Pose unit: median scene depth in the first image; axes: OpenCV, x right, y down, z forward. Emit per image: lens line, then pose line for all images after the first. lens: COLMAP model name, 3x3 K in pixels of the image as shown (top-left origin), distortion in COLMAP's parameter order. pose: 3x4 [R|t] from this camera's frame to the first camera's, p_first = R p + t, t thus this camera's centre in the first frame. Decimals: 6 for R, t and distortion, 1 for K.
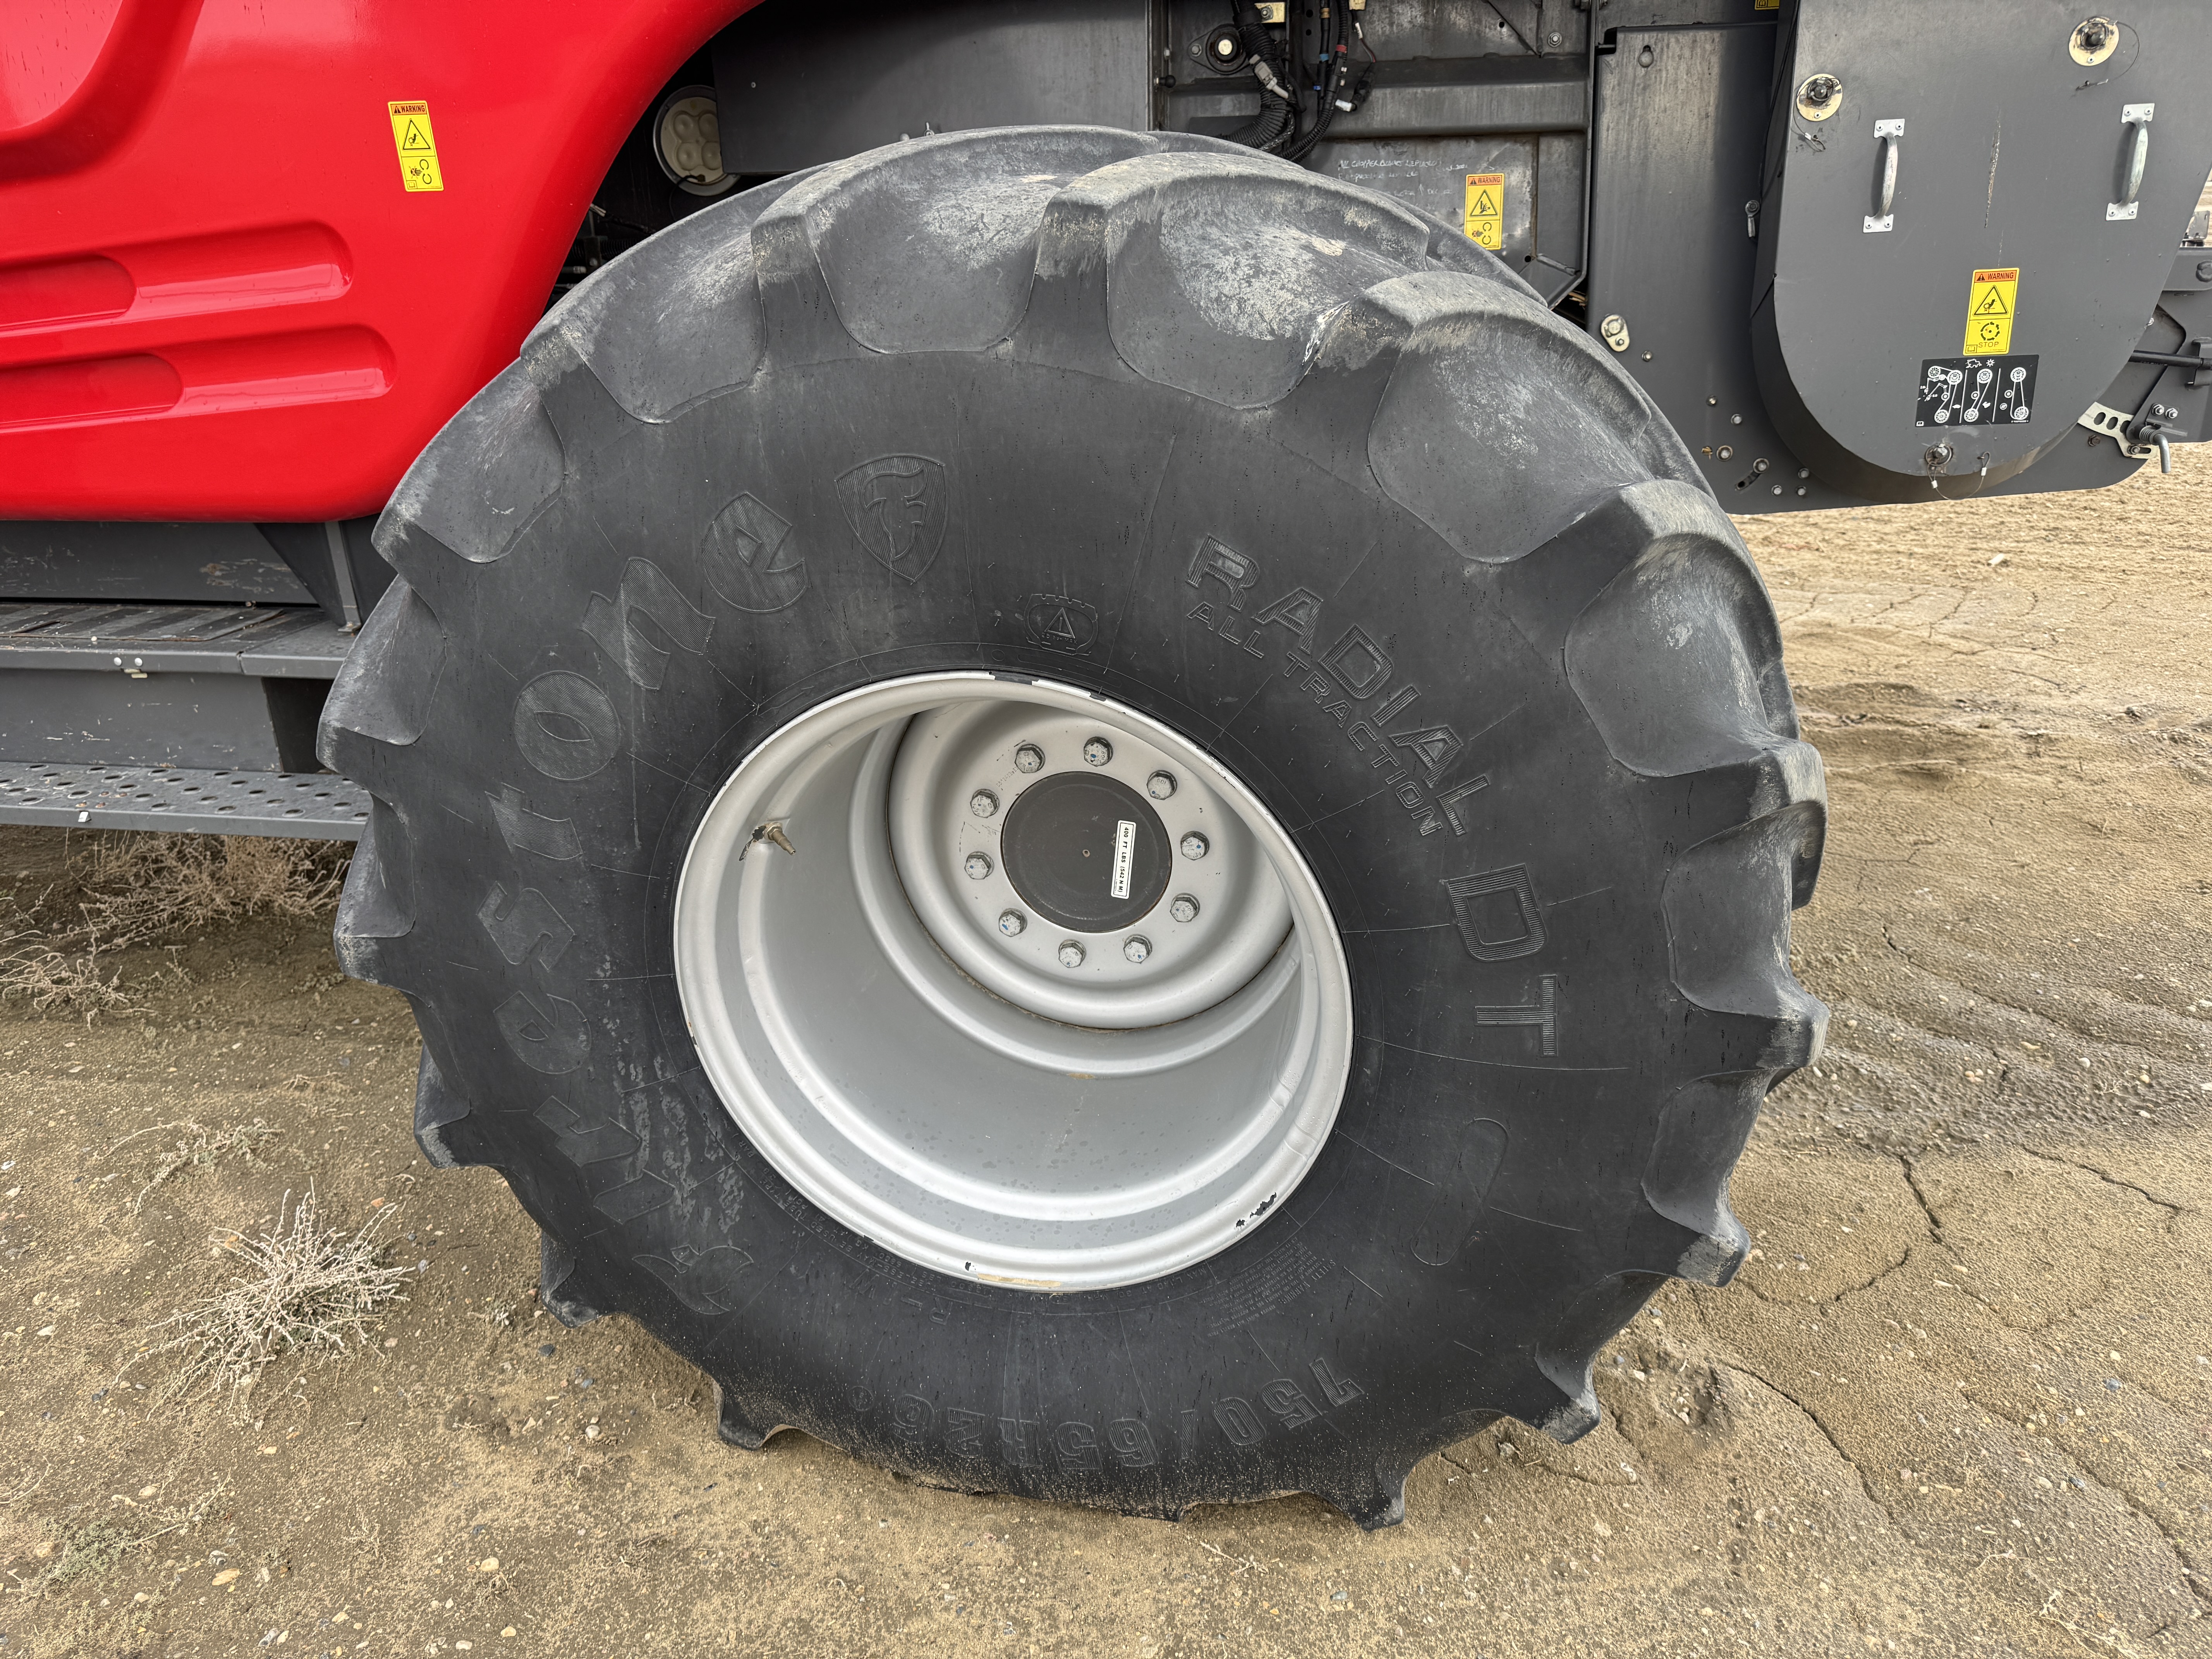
lens RADIAL K [[1580.2, 0, 1104.6], [0, 1580.2, 829.0], [0, 0, 1]] dist [0.018331, -0.022916]
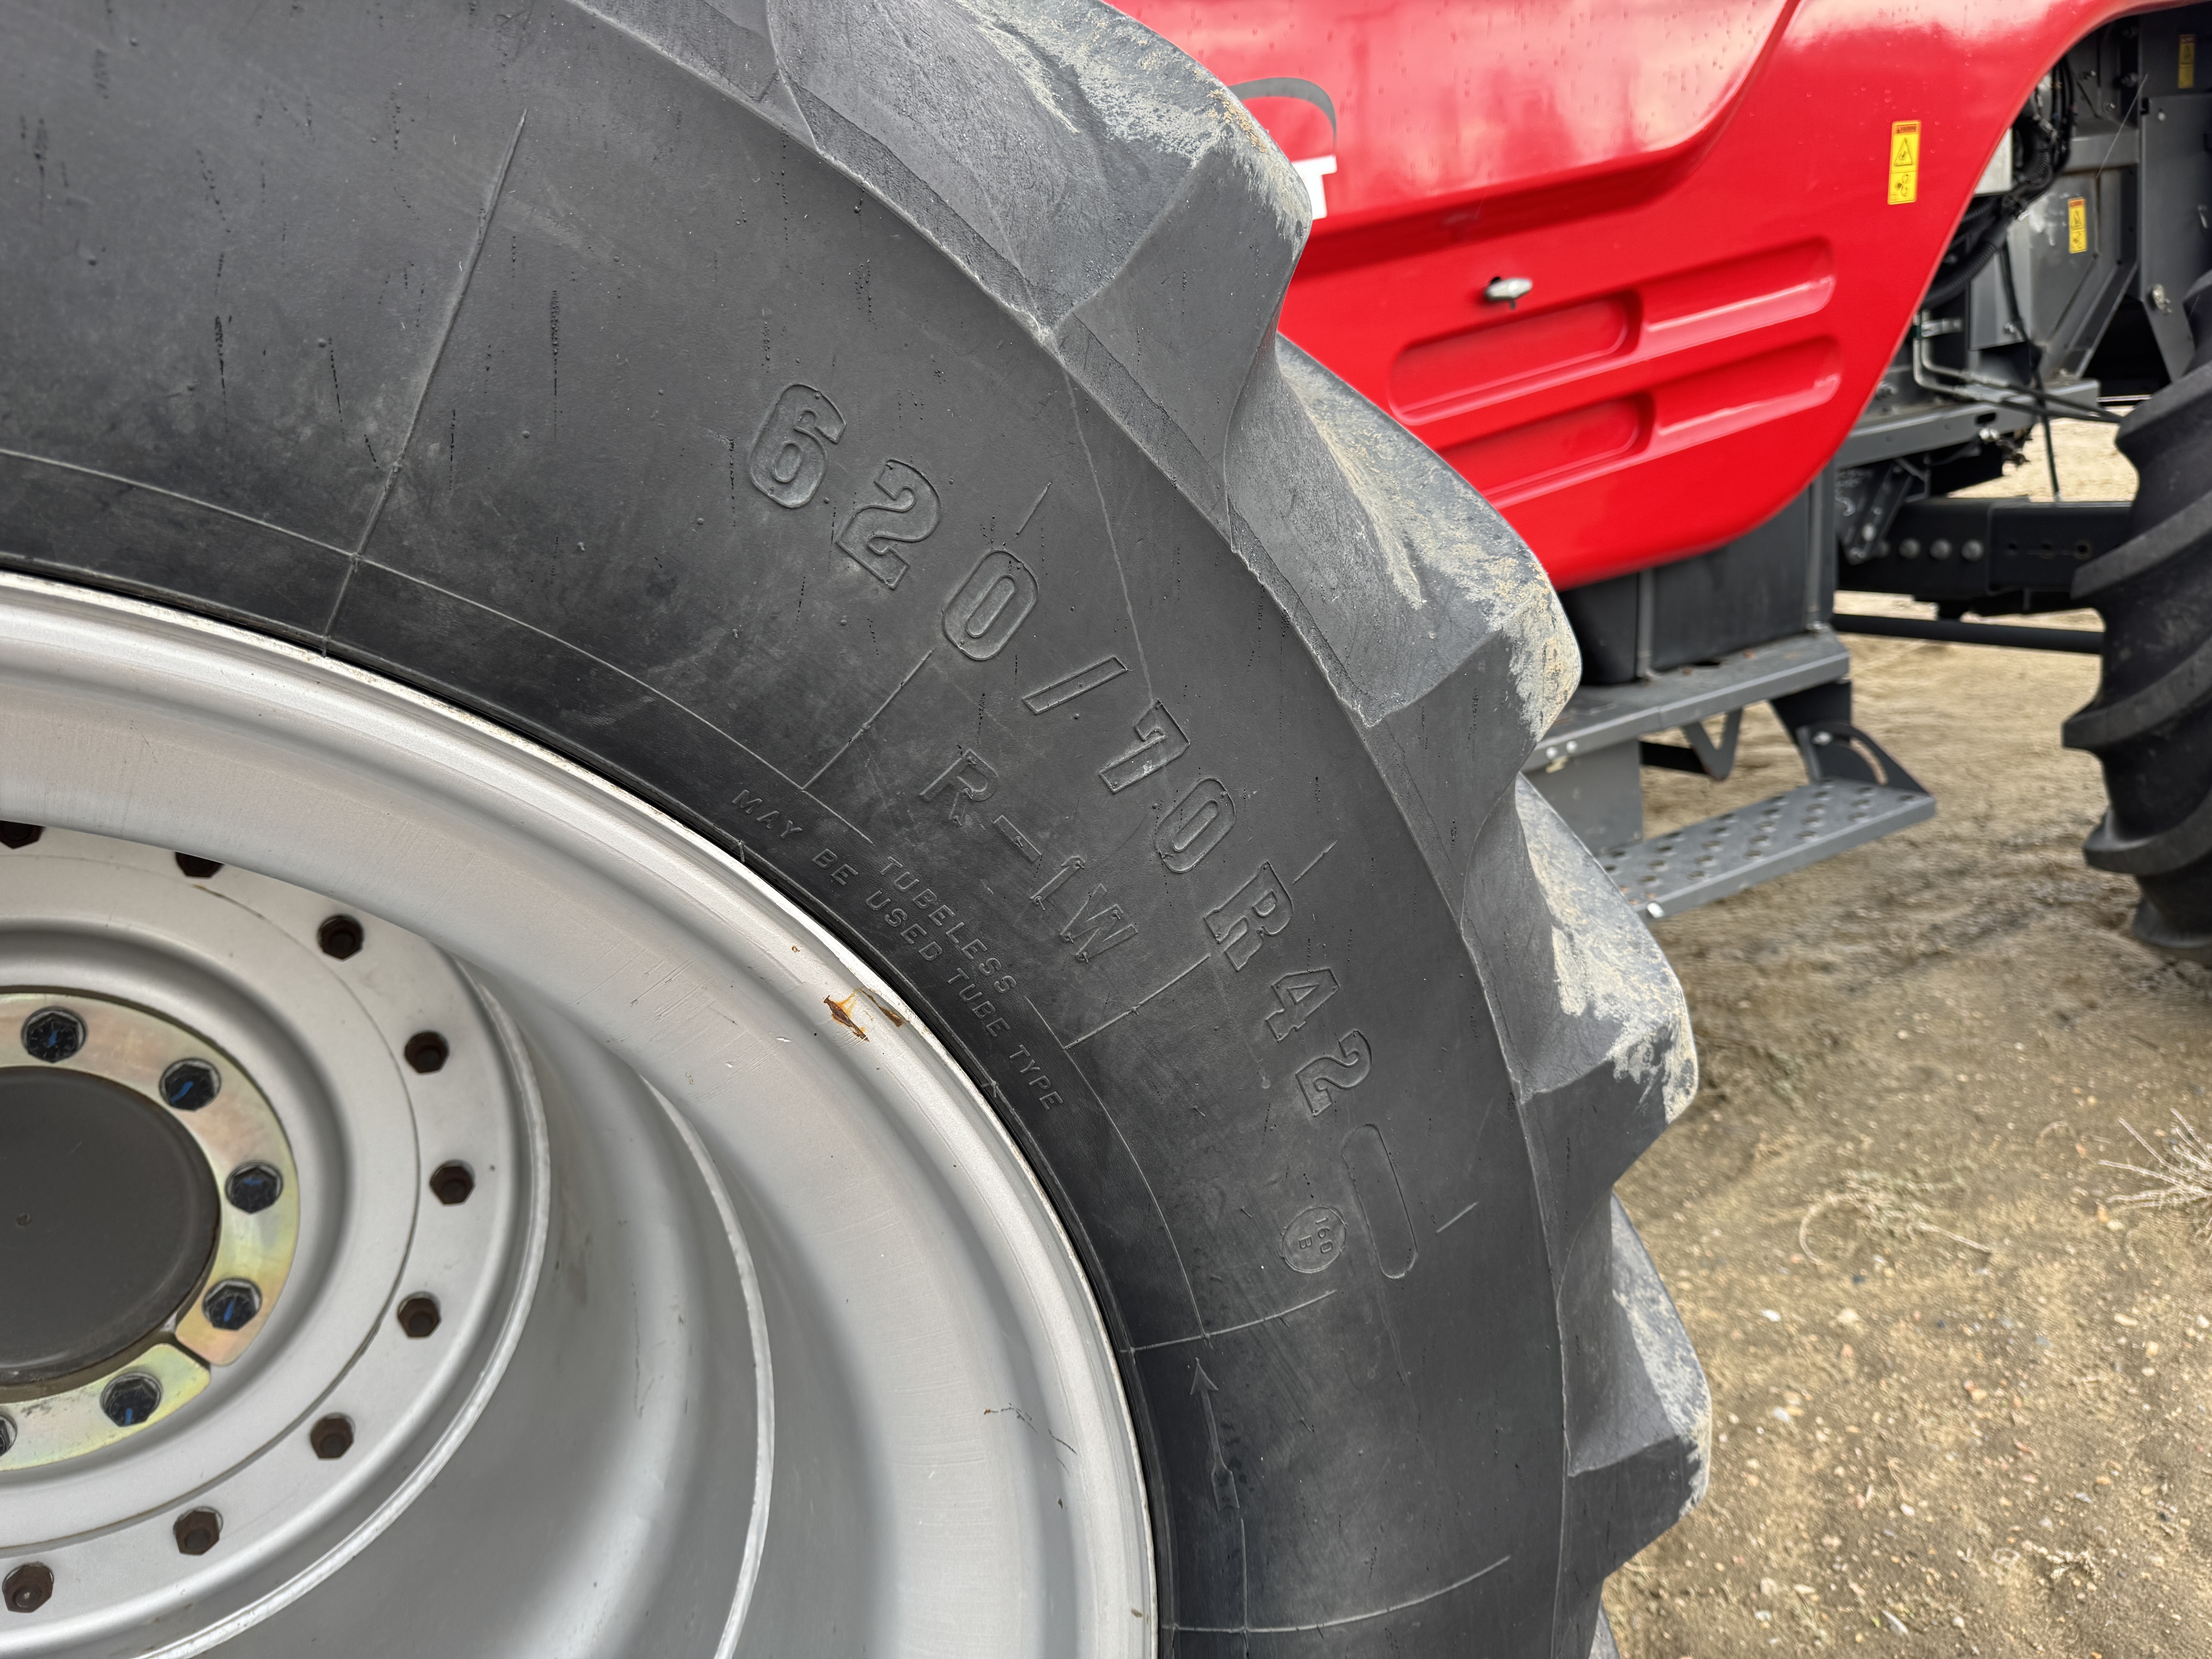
lens RADIAL K [[1580.2, 0, 1105.6], [0, 1580.2, 840.9], [0, 0, 1]] dist [0.018331, -0.022916]
pose [[0.774940, -0.256796, 0.577514, -1.487346], [0.337562, 0.940664, -0.034686, -0.123502], [-0.534340, 0.221827, 0.815643, 0.459054]]
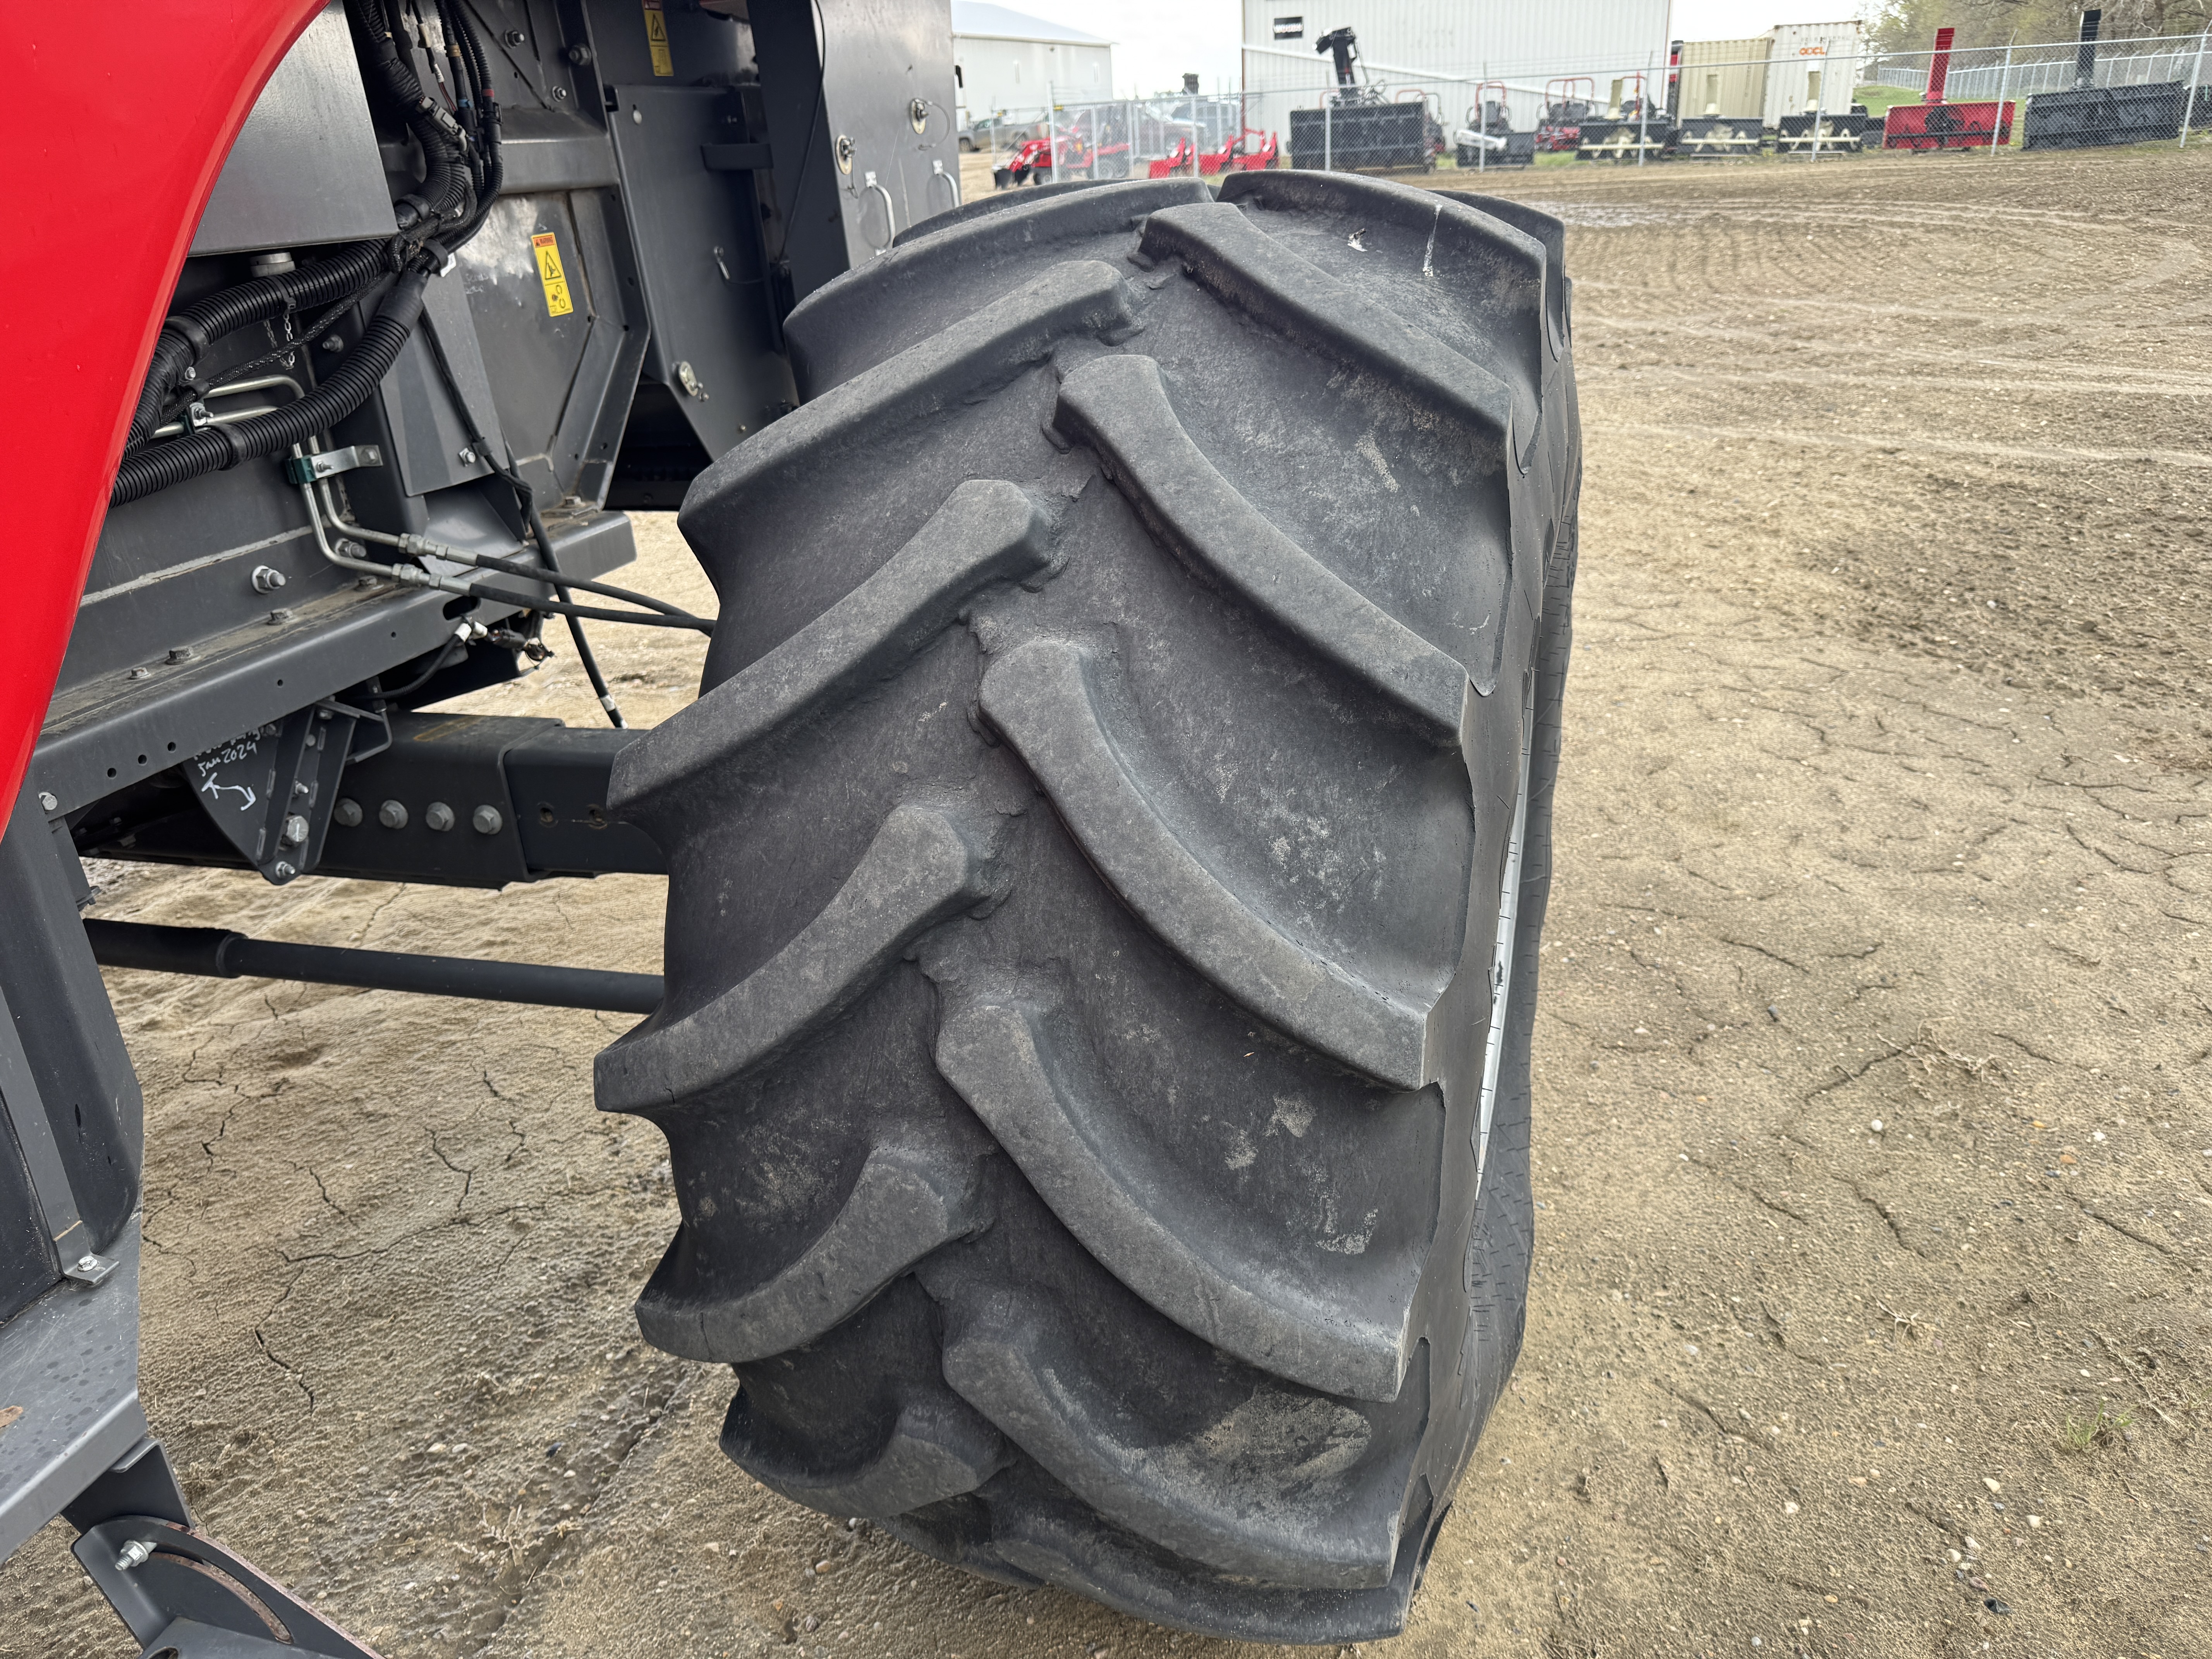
lens RADIAL K [[1580.2, 0, 1110.5], [0, 1580.2, 848.8], [0, 0, 1]] dist [0.018331, -0.022916]
pose [[0.116501, -0.388557, 0.914030, -0.749124], [0.419044, 0.853603, 0.309458, -0.269449], [-0.900461, 0.346967, 0.262268, 0.617360]]
